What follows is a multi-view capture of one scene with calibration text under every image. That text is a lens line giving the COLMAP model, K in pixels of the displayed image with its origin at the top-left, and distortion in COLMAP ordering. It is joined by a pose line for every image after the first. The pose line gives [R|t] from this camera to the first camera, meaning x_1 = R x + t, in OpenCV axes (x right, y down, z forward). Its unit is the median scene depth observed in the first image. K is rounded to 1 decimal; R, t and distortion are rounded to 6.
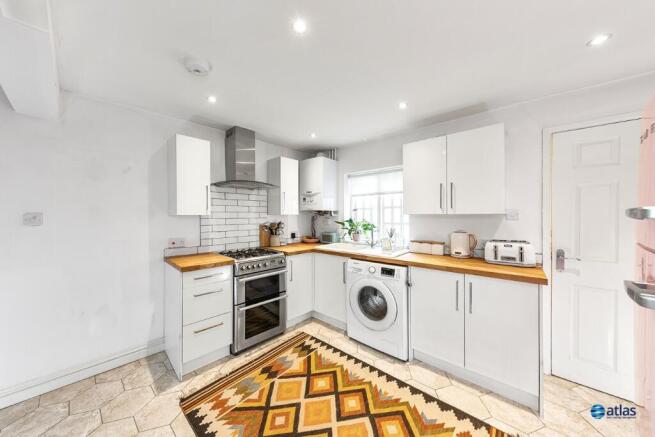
lens RADIAL K [[214.2, 0, 327.5], [0, 214.2, 215.8], [0, 0, 1]] dist [0.001492, 0.000064]
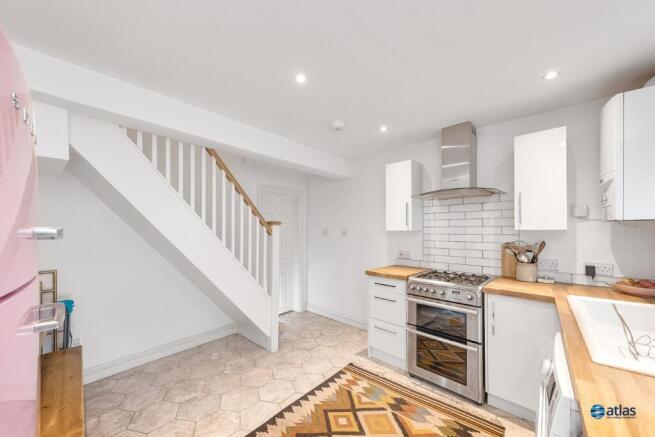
lens RADIAL K [[258.1, 0, 326.9], [0, 258.1, 229.8], [0, 0, 1]] dist [-0.000992, 0.000019]
pose [[0.006219, 0.002037, -0.999979, 0.716645], [-0.001373, 0.999997, 0.002029, -0.008450], [0.999980, 0.001361, 0.006222, 0.606067]]
